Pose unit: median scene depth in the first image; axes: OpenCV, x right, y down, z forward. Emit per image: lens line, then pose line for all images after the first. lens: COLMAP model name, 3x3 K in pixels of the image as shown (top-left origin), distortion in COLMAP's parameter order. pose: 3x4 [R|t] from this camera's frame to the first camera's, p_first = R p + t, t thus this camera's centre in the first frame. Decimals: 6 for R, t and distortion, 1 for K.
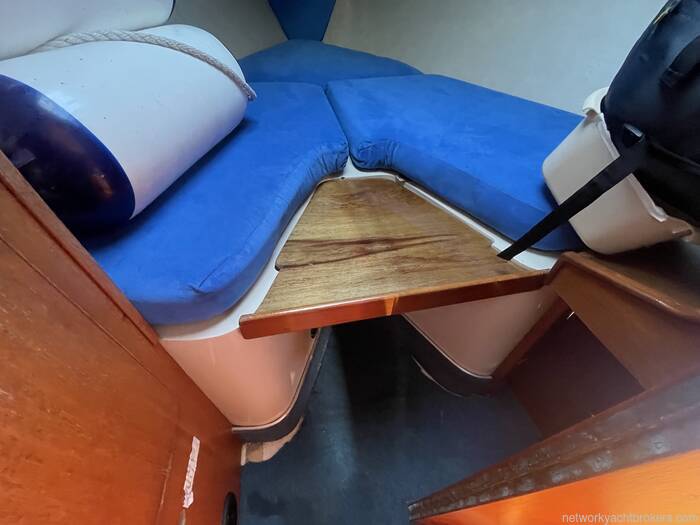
lens RADIAL K [[280.9, 0, 348.6], [0, 280.9, 263.2], [0, 0, 1]] dist [-0.004622, -0.000561]
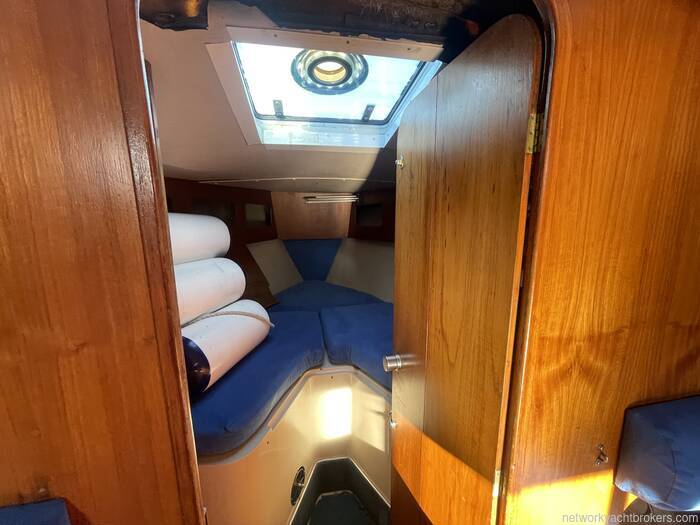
lens RADIAL K [[280.9, 0, 349.1], [0, 280.9, 266.8], [0, 0, 1]] dist [-0.004622, -0.000561]
pose [[0.998301, -0.041883, -0.040501, 0.245875], [0.008945, 0.797089, -0.603796, 0.230761], [0.057572, 0.602408, 0.796110, -0.684334]]
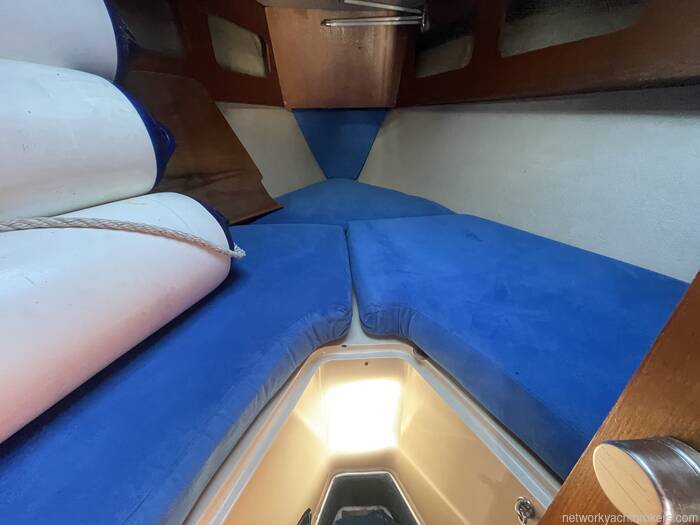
lens RADIAL K [[280.9, 0, 350.6], [0, 280.9, 261.1], [0, 0, 1]] dist [-0.004622, -0.000561]
pose [[0.989613, 0.022718, -0.141953, 0.105409], [-0.071253, 0.935125, -0.347079, -0.272721], [0.124859, 0.353588, 0.927031, 0.222515]]
